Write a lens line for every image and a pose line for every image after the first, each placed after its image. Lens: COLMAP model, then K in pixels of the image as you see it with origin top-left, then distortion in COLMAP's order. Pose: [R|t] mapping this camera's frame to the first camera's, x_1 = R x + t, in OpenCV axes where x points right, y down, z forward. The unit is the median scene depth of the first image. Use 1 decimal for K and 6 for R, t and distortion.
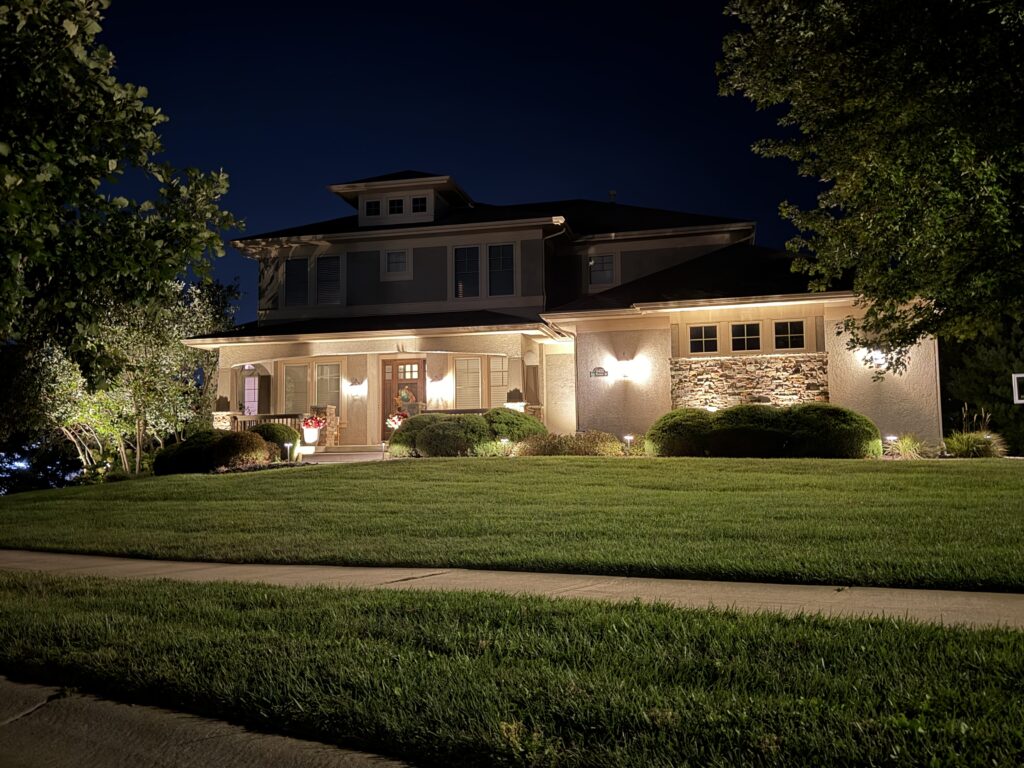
lens RADIAL K [[865.3, 0, 508.6], [0, 865.3, 386.7], [0, 0, 1]] dist [0.177425, -0.330941]
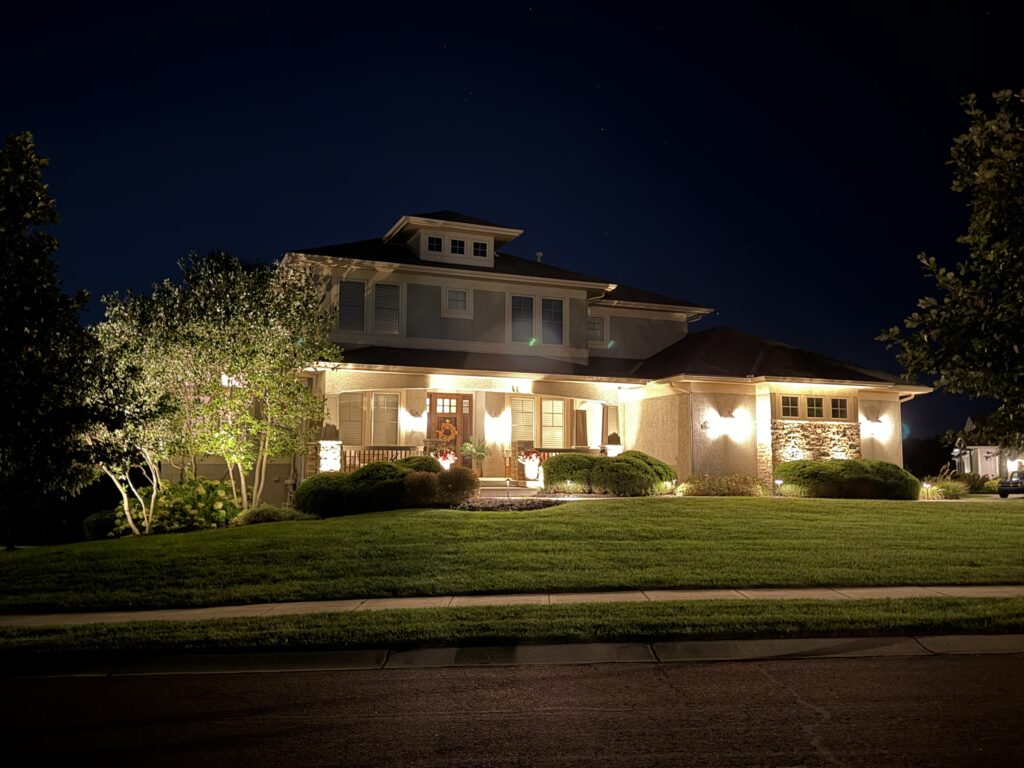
lens RADIAL K [[865.3, 0, 508.6], [0, 865.3, 386.7], [0, 0, 1]] dist [0.177425, -0.330941]
pose [[0.810197, 0.074345, 0.581424, -0.887372], [-0.062760, 0.997224, -0.040057, -0.004499], [-0.582789, -0.004036, 0.812614, 0.168084]]
